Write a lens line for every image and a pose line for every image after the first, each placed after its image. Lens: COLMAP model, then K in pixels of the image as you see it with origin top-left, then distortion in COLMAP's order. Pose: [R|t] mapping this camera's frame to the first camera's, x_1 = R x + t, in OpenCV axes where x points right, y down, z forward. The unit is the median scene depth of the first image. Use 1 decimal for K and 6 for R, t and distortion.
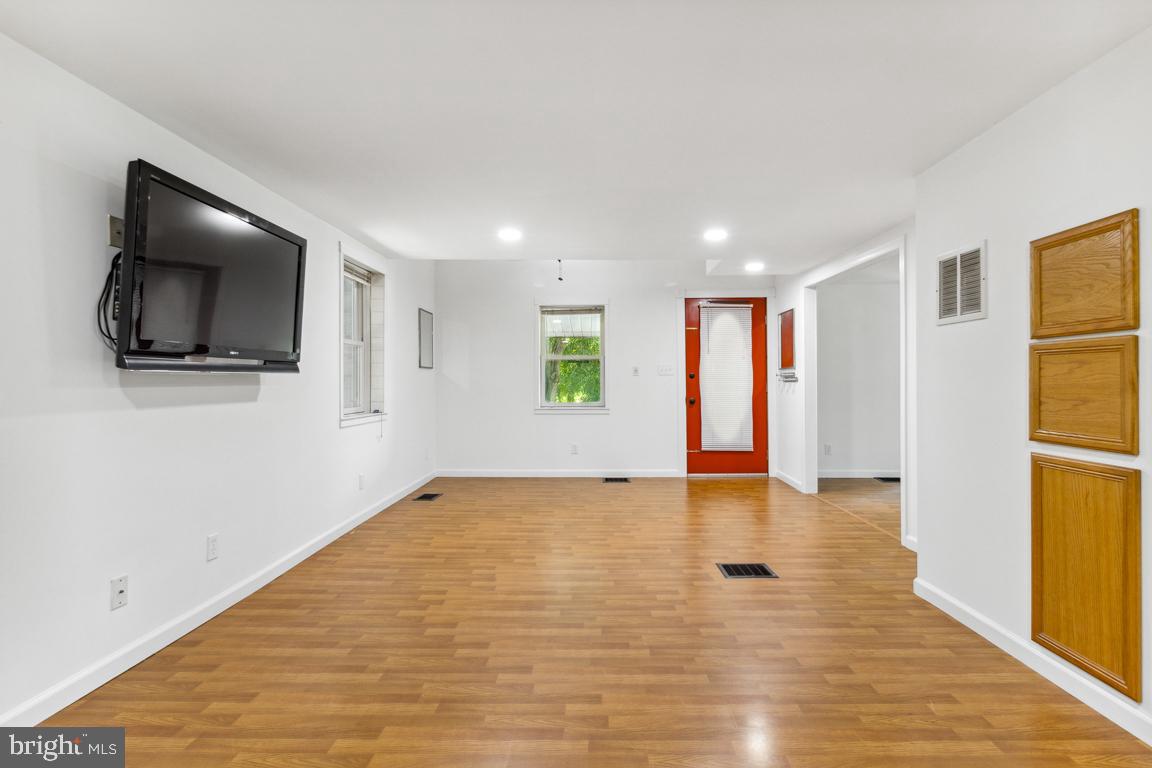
lens RADIAL K [[539.3, 0, 589.6], [0, 539.3, 380.1], [0, 0, 1]] dist [0.001030, 0.000254]
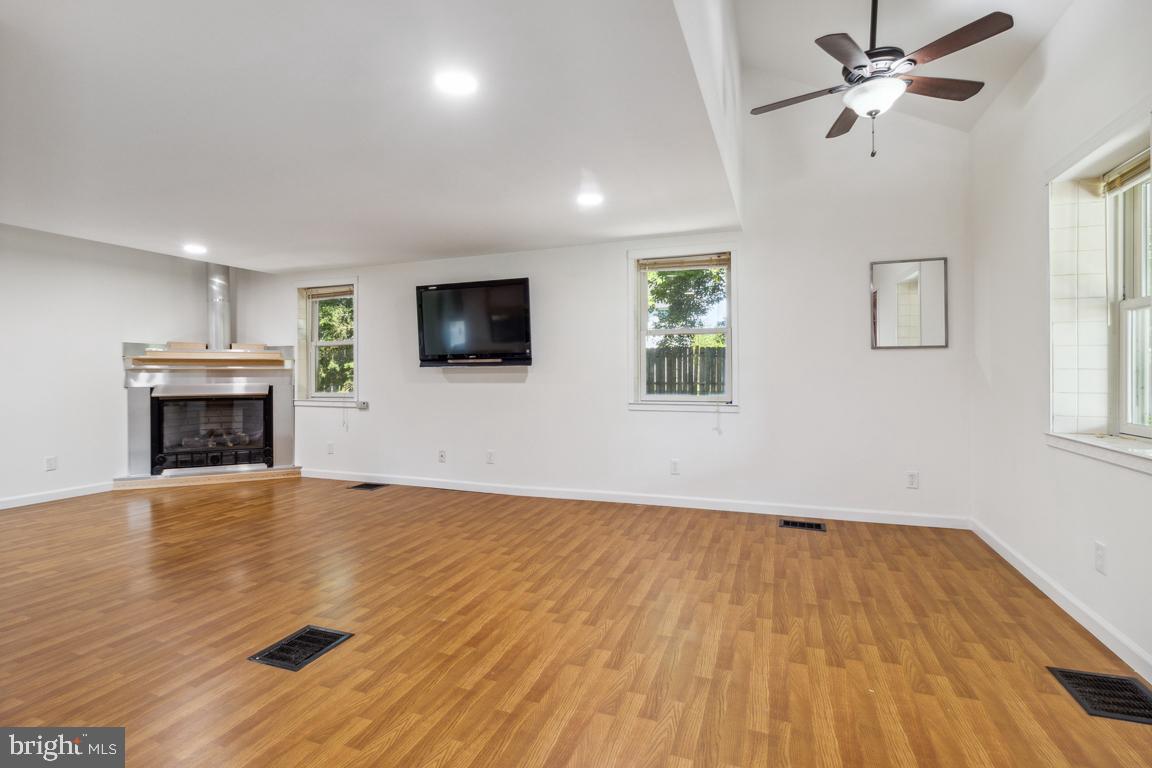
lens RADIAL K [[545.4, 0, 577.3], [0, 545.4, 367.9], [0, 0, 1]] dist [-0.000152, -0.000635]
pose [[-0.339031, -0.003954, -0.940767, 1.011060], [0.007815, 0.999945, -0.007019, 0.007126], [0.940743, -0.009732, -0.338982, 1.919792]]
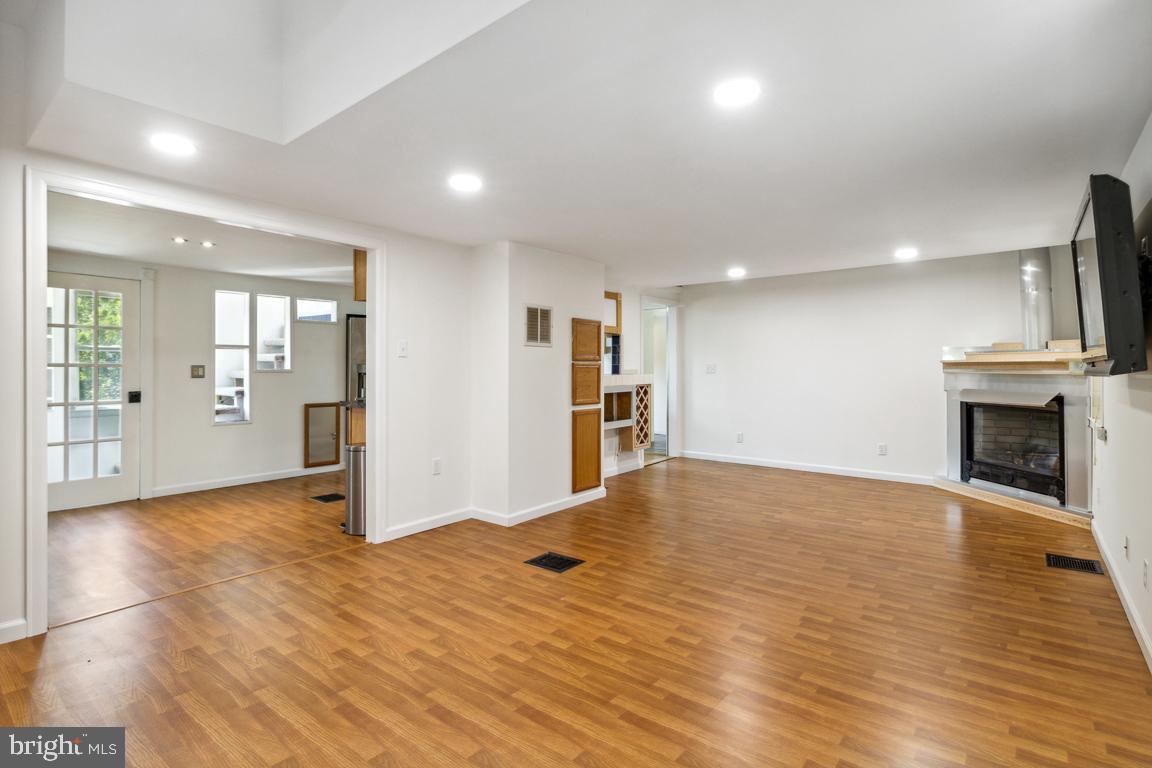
lens RADIAL K [[564.6, 0, 577.9], [0, 564.6, 369.3], [0, 0, 1]] dist [-0.003782, -0.000987]
pose [[-0.786215, 0.002617, 0.617947, -0.525762], [0.000626, 0.999994, -0.003439, -0.024908], [-0.617953, -0.002316, -0.786212, 2.254594]]
